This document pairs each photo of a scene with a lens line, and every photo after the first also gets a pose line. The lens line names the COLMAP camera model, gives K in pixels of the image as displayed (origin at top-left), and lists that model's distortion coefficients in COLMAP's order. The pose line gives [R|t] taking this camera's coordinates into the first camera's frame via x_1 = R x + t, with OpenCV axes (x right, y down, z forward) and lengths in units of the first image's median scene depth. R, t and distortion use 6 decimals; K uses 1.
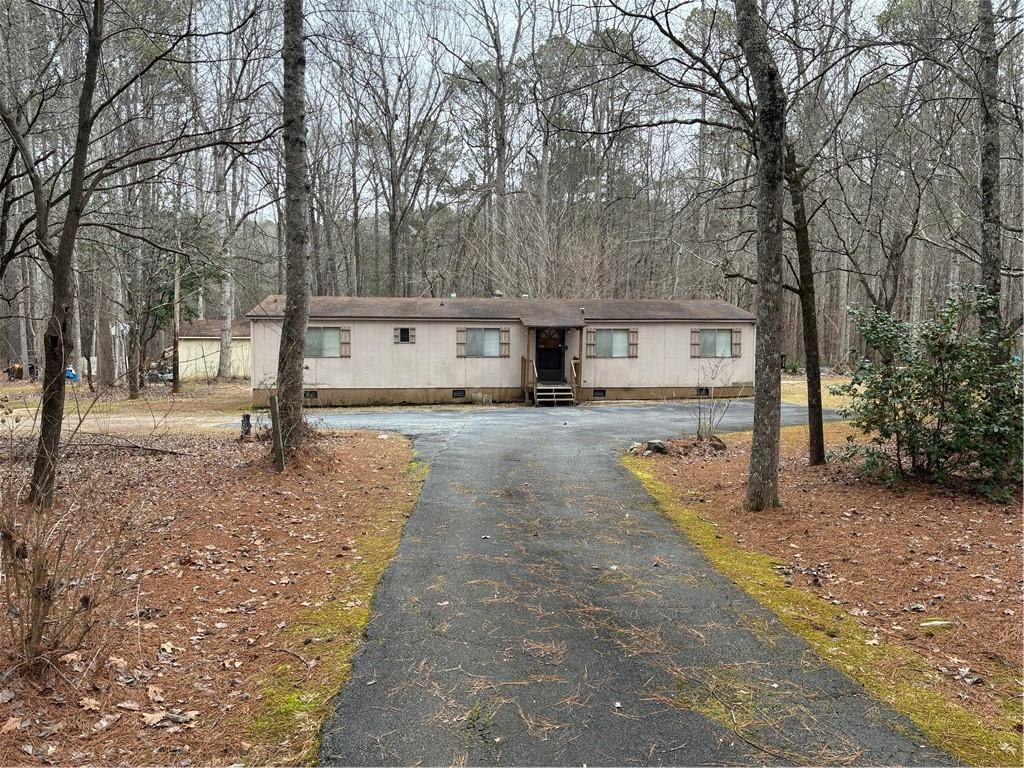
lens RADIAL K [[771.5, 0, 510.4], [0, 771.5, 389.2], [0, 0, 1]] dist [0.034030, -0.028493]
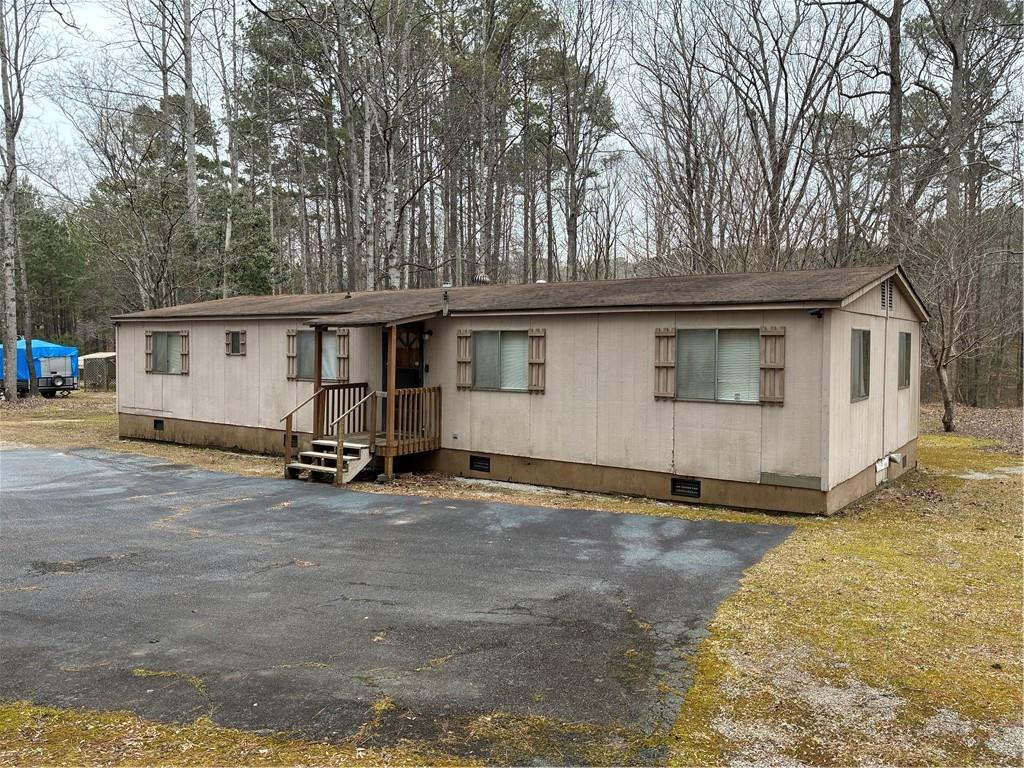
lens RADIAL K [[771.5, 0, 516.1], [0, 771.5, 394.3], [0, 0, 1]] dist [0.034030, -0.028493]
pose [[0.739537, 0.037950, -0.672045, 0.459757], [-0.088694, 0.995198, -0.041403, -0.020403], [0.667246, 0.090226, 0.739352, 0.655665]]
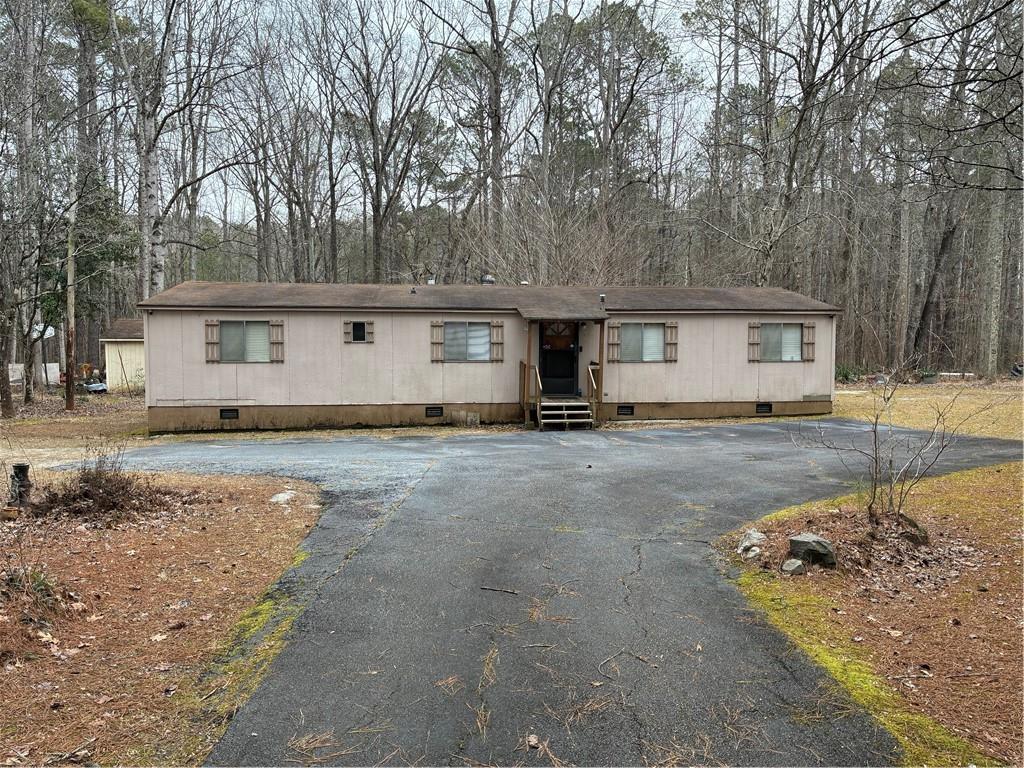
lens RADIAL K [[771.5, 0, 510.6], [0, 771.5, 378.2], [0, 0, 1]] dist [0.034030, -0.028493]
pose [[0.999995, -0.002441, 0.001923, 0.004318], [0.002484, 0.999735, -0.022866, -0.009069], [-0.001867, 0.022871, 0.999737, 0.262794]]
